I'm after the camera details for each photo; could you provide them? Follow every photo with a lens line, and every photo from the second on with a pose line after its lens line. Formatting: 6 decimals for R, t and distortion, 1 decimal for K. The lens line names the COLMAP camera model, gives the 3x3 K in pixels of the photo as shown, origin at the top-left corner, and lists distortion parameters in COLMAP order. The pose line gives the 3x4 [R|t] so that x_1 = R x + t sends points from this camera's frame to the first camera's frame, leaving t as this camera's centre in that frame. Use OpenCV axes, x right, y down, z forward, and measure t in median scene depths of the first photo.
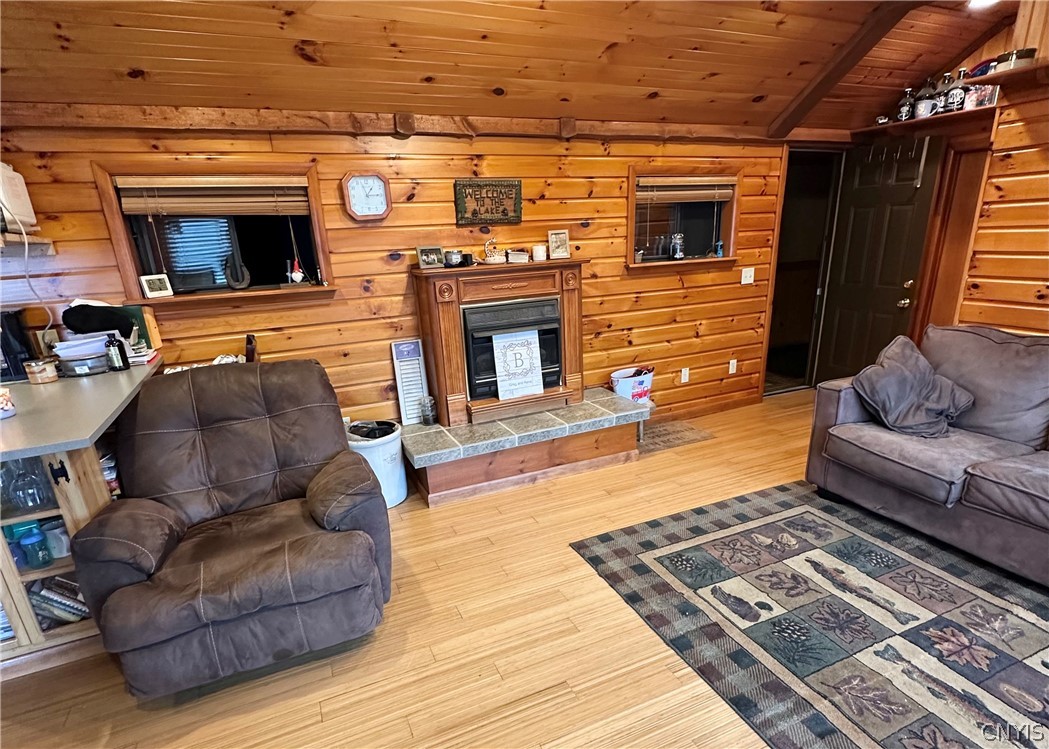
lens RADIAL K [[555.1, 0, 522.4], [0, 555.1, 427.8], [0, 0, 1]] dist [-0.007029, 0.000558]
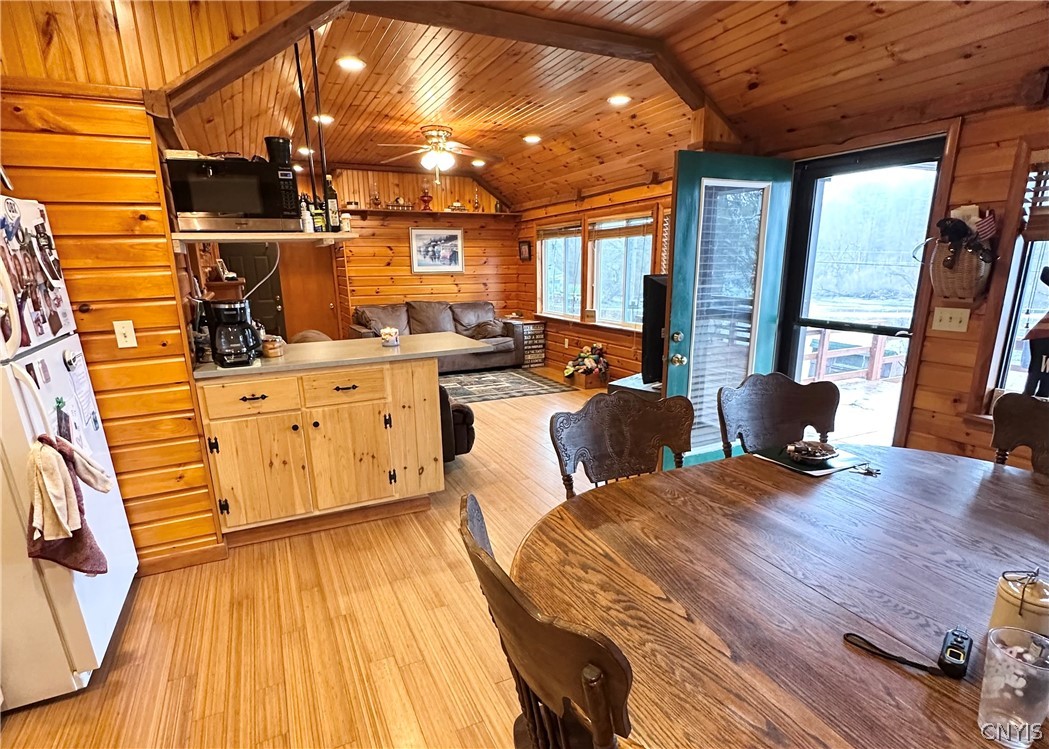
lens RADIAL K [[555.1, 0, 523.1], [0, 555.1, 416.6], [0, 0, 1]] dist [-0.007029, 0.000558]
pose [[-0.028759, -0.223267, 0.974333, -1.846547], [0.340987, 0.914077, 0.219524, -0.038566], [-0.939628, 0.338548, 0.049844, 0.418290]]
